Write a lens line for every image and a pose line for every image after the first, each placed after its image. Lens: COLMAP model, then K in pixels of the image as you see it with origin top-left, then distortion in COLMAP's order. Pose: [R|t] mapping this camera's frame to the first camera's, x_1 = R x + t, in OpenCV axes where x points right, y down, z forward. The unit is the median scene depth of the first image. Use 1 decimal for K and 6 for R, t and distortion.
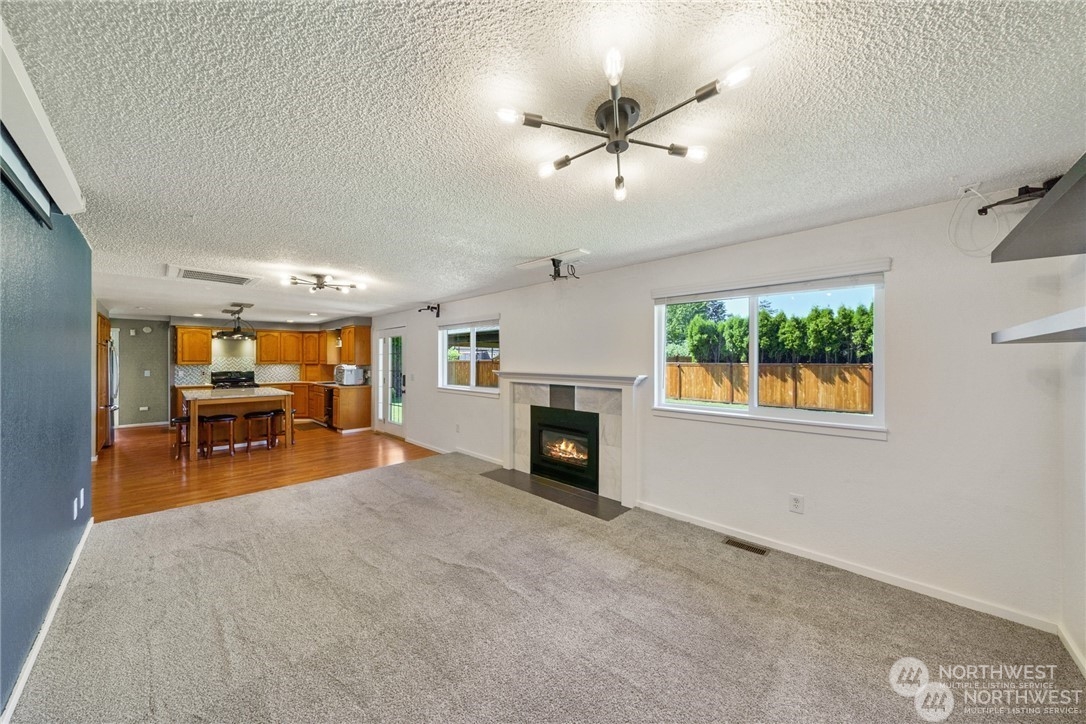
lens RADIAL K [[373.7, 0, 543.0], [0, 373.7, 362.0], [0, 0, 1]] dist [-0.000223, -0.000019]
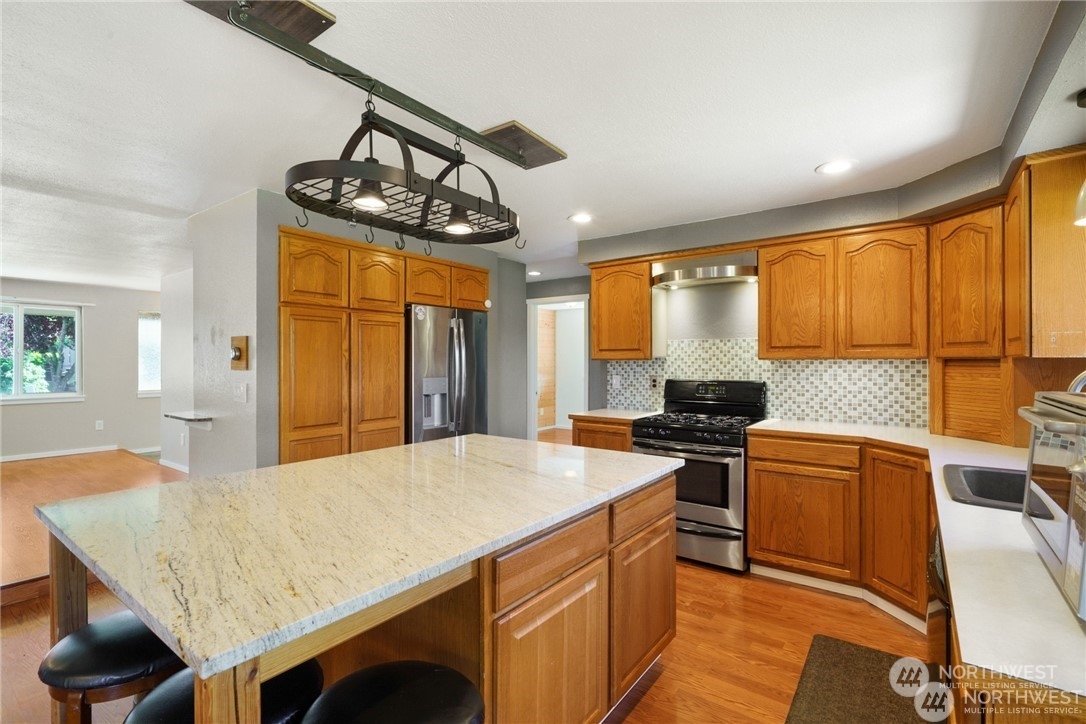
lens RADIAL K [[498.3, 0, 543.0], [0, 498.3, 362.0], [0, 0, 1]] dist [-0.000444, -0.000081]
pose [[0.126819, -0.001088, -0.991925, -0.394688], [-0.003565, 0.999992, -0.001553, 0.009695], [0.991920, 0.003734, 0.126814, 0.773280]]
